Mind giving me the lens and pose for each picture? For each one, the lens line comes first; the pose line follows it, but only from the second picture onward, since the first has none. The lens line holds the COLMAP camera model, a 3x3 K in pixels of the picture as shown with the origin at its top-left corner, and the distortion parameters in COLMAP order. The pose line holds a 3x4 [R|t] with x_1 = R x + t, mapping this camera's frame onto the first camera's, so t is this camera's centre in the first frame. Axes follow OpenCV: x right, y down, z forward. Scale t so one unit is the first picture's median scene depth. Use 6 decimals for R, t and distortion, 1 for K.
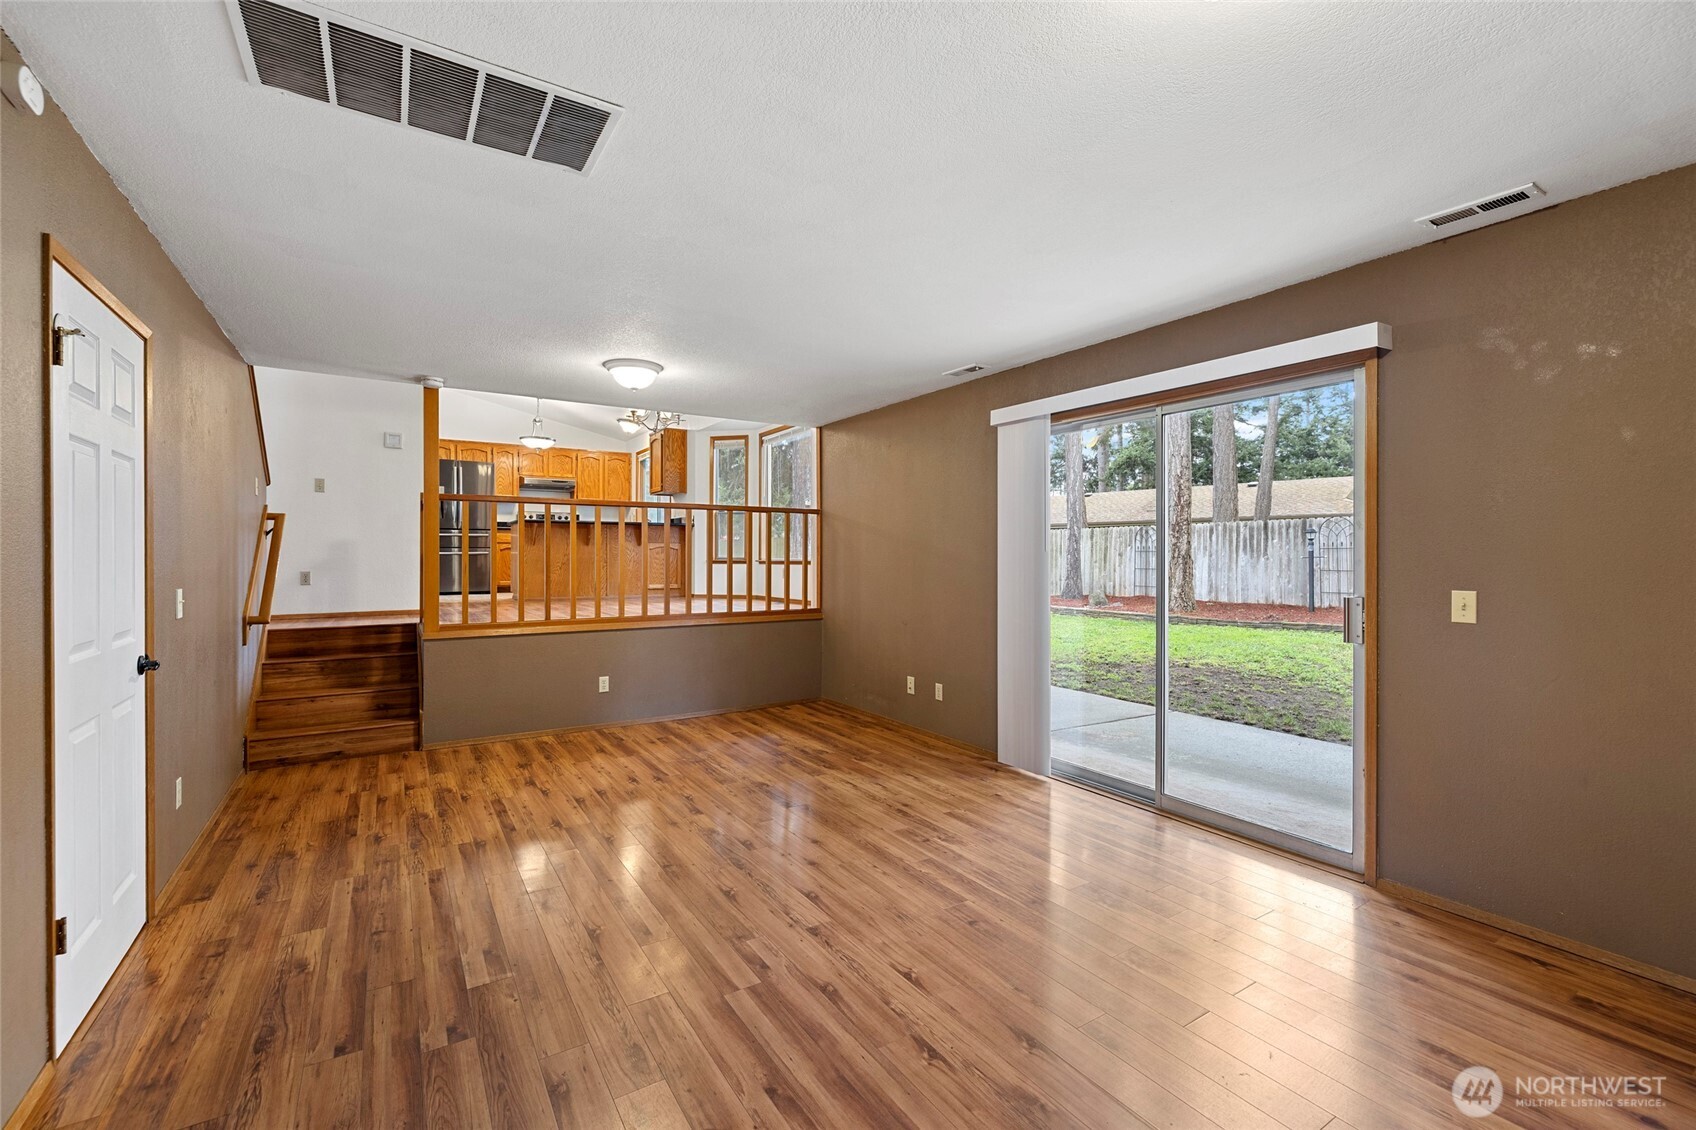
lens RADIAL K [[718.0, 0, 837.1], [0, 718.0, 559.2], [0, 0, 1]] dist [0.000826, 0.000255]
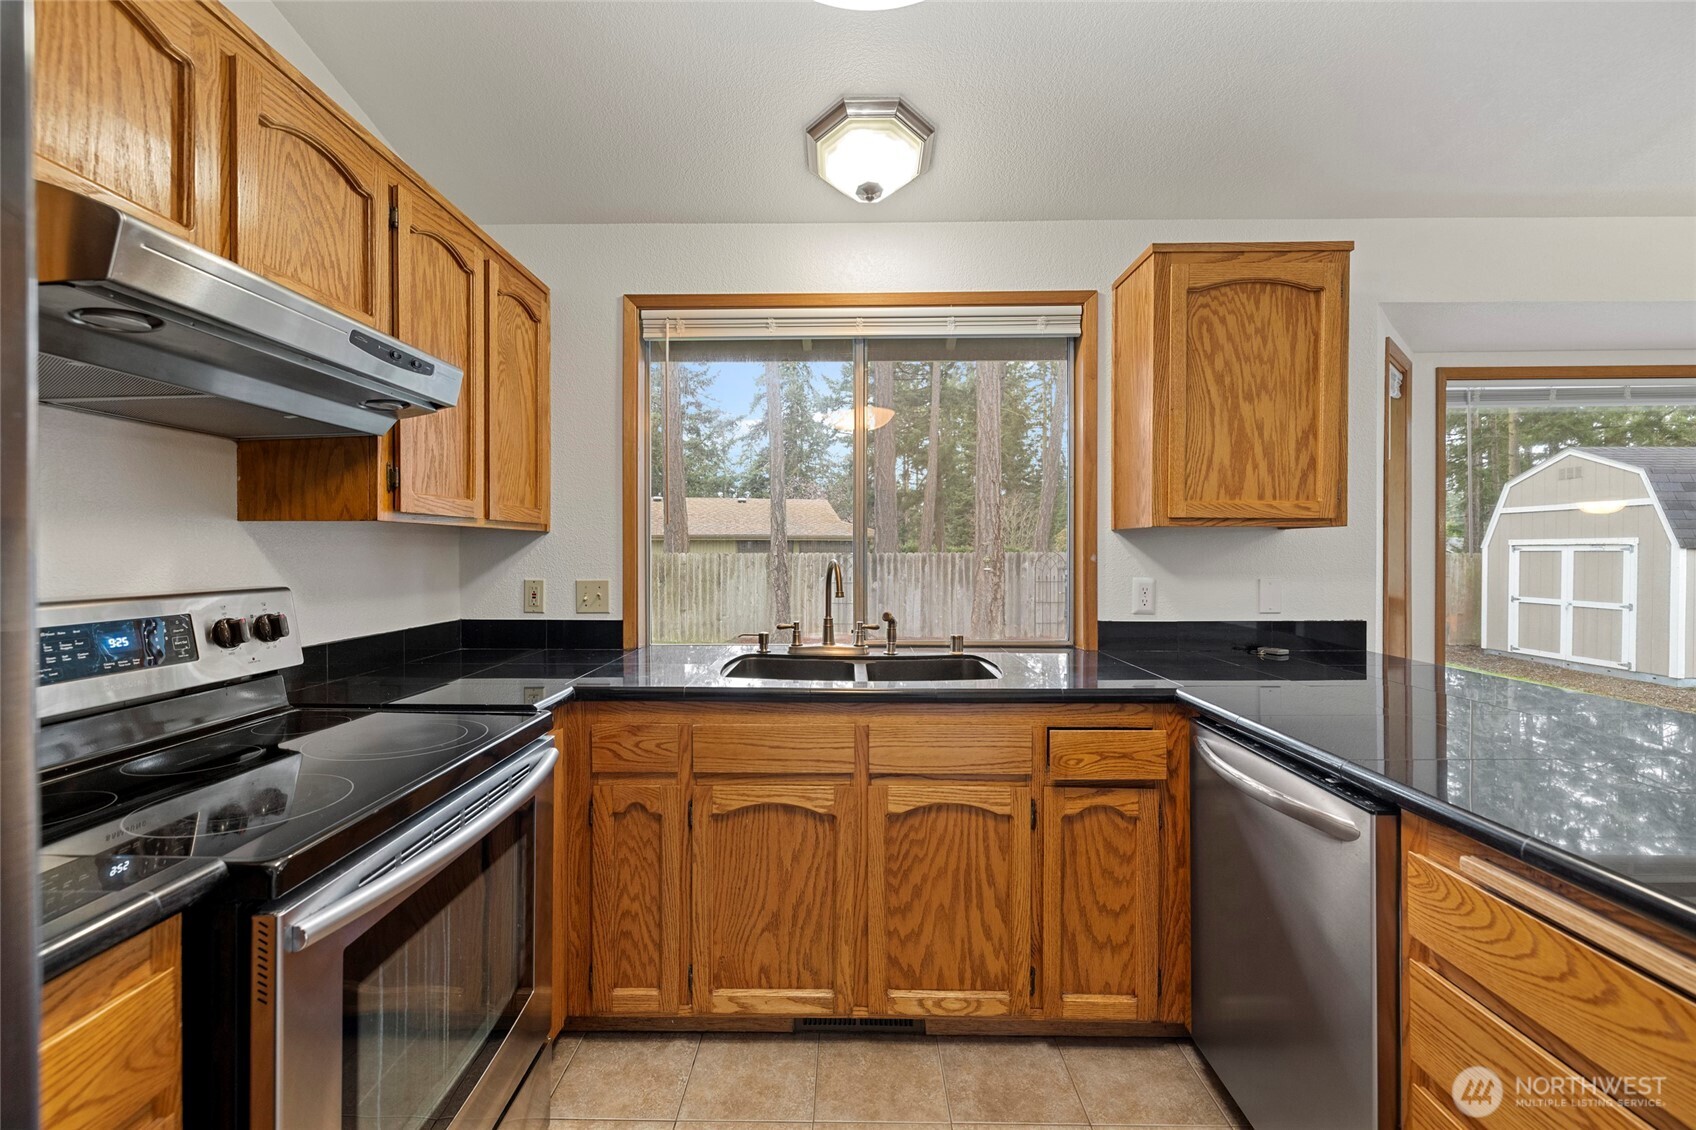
lens RADIAL K [[707.3, 0, 838.2], [0, 707.3, 556.6], [0, 0, 1]] dist [-0.000128, -0.000122]
pose [[0.546733, -0.006745, 0.837280, -0.512147], [0.005245, 0.999976, 0.004631, -0.084770], [-0.837290, 0.001859, 0.546755, 1.001092]]
